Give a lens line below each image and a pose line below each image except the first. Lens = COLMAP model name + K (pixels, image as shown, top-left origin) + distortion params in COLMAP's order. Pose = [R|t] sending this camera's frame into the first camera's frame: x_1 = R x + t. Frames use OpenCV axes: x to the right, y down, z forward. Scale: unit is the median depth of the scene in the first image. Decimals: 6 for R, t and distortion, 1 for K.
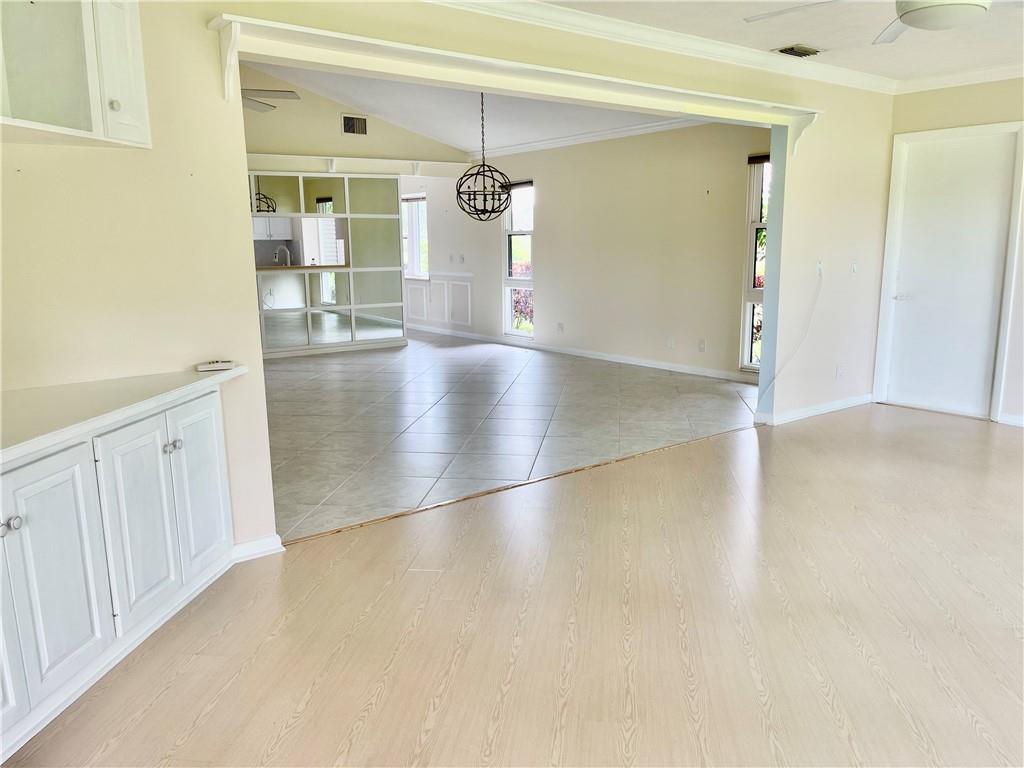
lens RADIAL K [[779.2, 0, 513.5], [0, 779.2, 389.5], [0, 0, 1]] dist [0.064231, -0.079953]
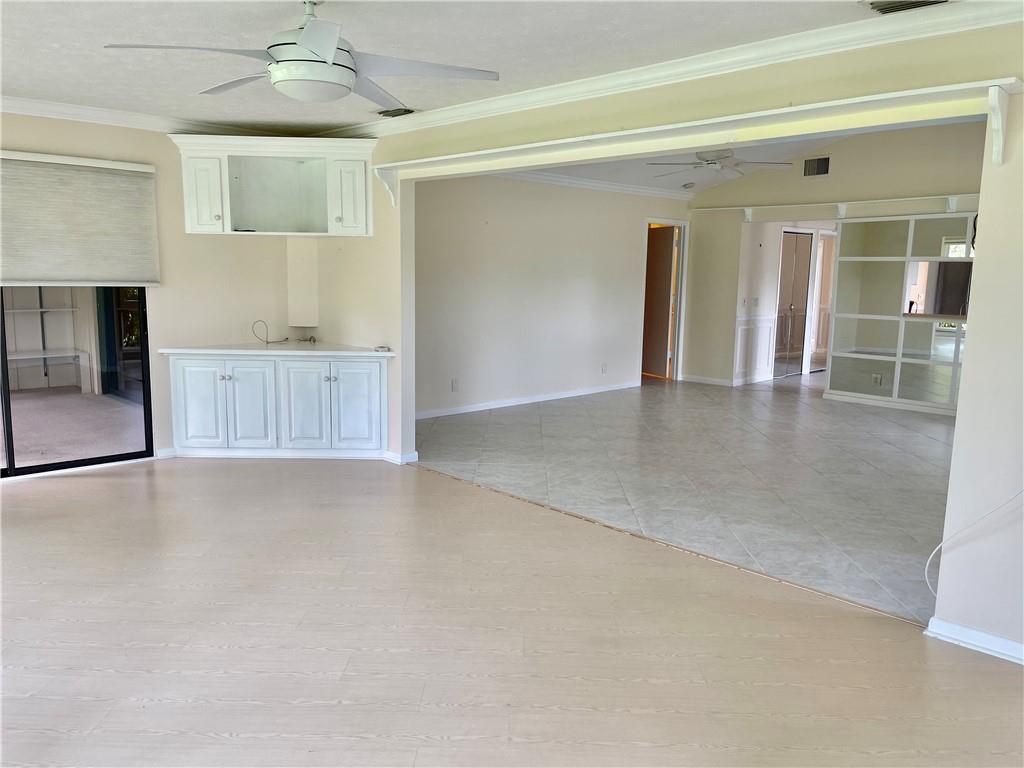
lens RADIAL K [[779.2, 0, 513.1], [0, 779.2, 381.1], [0, 0, 1]] dist [0.064231, -0.079953]
pose [[0.122869, 0.157272, -0.979882, 0.963540], [-0.206844, 0.969738, 0.129707, -0.169239], [0.970628, 0.186746, 0.151682, 0.675021]]
